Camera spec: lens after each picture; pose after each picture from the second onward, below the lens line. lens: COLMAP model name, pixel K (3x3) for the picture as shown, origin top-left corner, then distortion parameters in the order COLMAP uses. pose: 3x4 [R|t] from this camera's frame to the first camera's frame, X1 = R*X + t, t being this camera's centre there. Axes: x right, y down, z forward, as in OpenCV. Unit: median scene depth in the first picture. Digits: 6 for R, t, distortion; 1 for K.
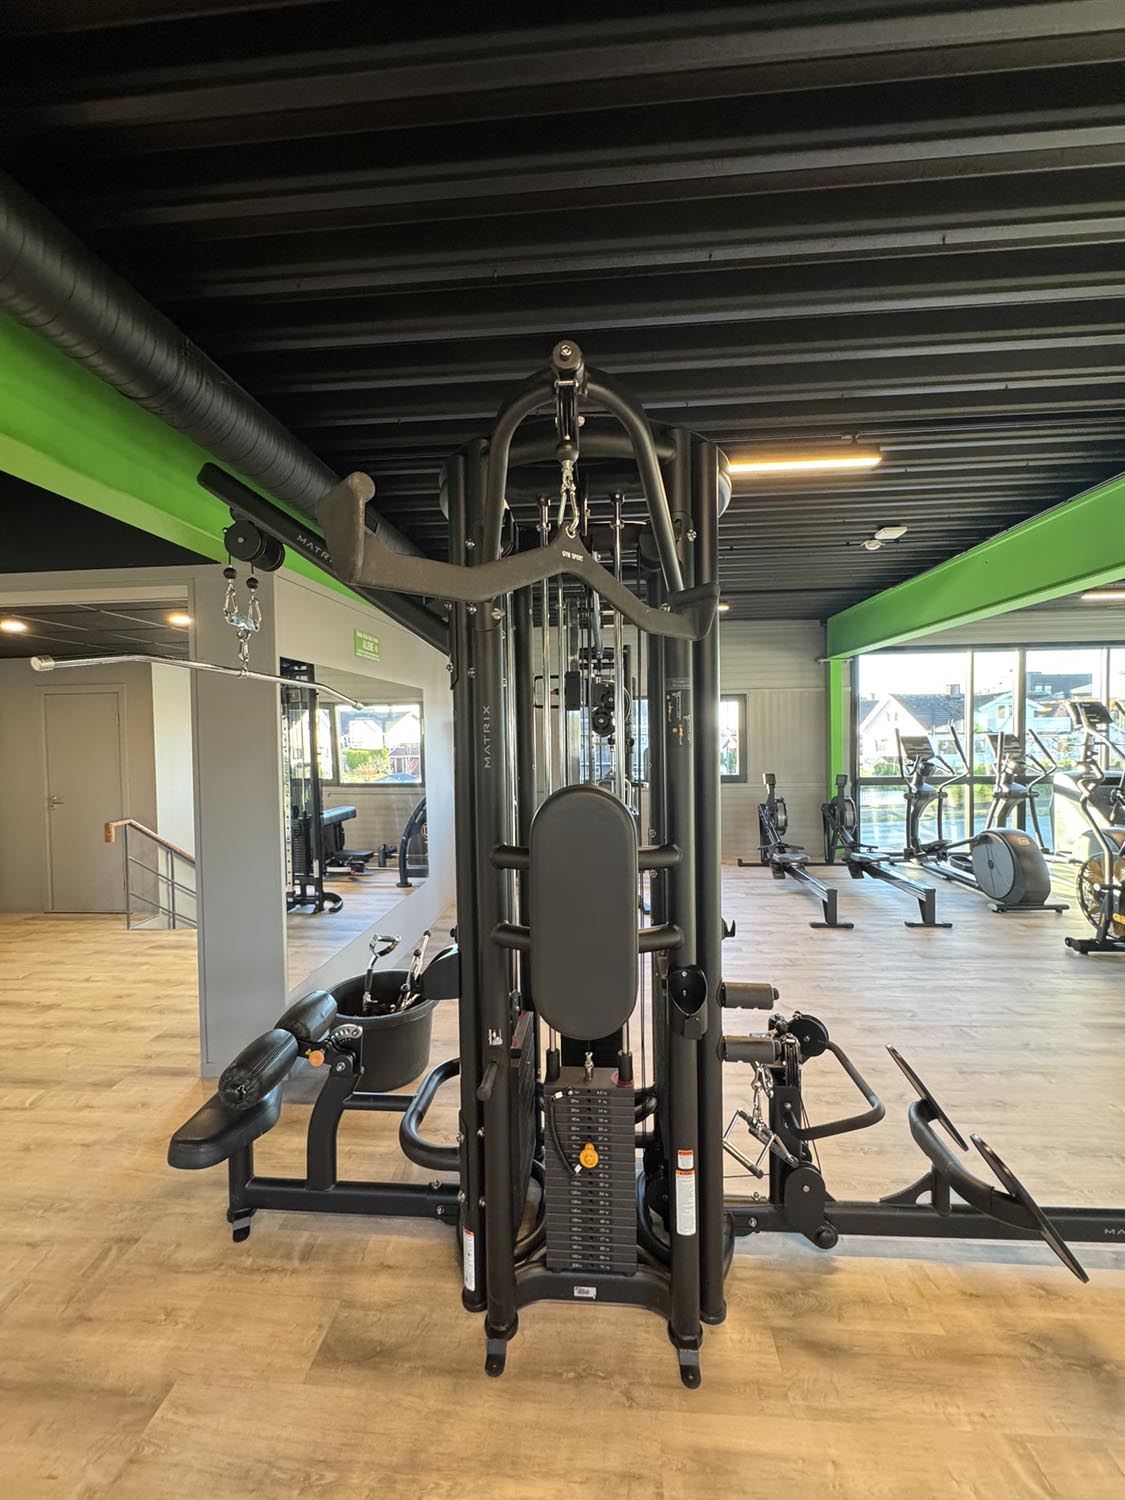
lens RADIAL K [[598.6, 0, 562.5], [0, 598.6, 750.0], [0, 0, 1]] dist [0.000831, 0.000160]
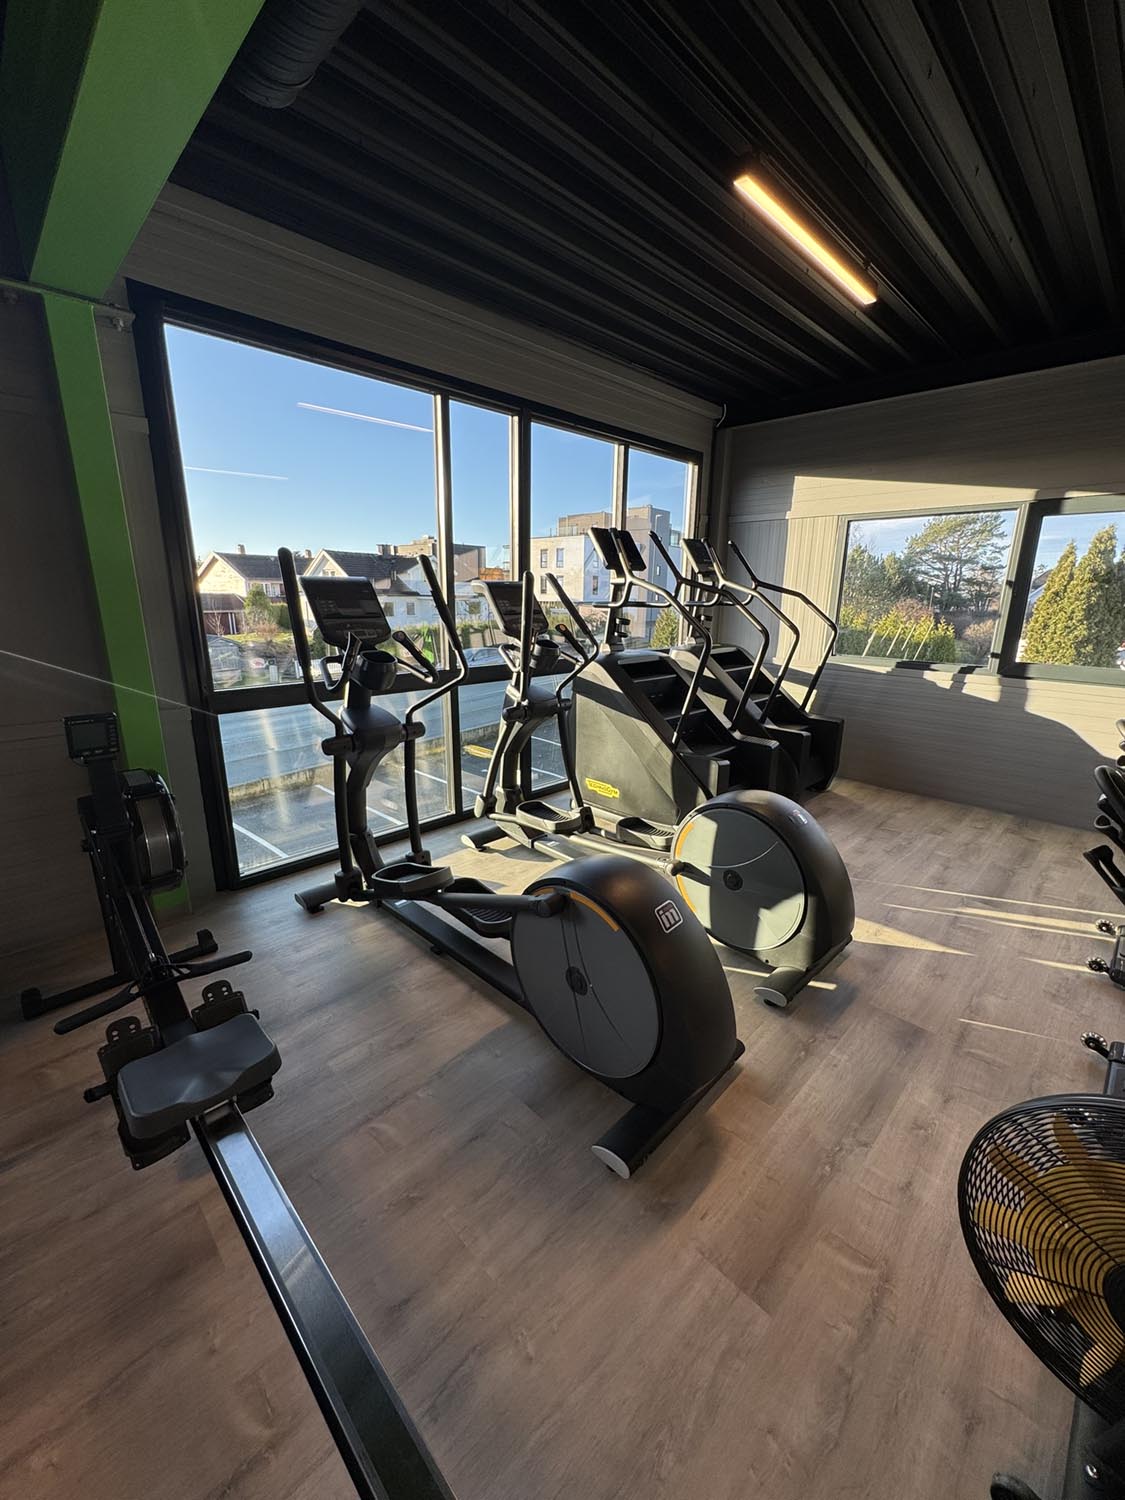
lens RADIAL K [[598.6, 0, 562.5], [0, 598.6, 750.0], [0, 0, 1]] dist [0.000831, 0.000160]
pose [[0.653341, -0.168506, 0.738073, 0.395491], [-0.001217, 0.974680, 0.223603, -0.002381], [-0.757063, -0.146987, 0.636593, 0.656925]]
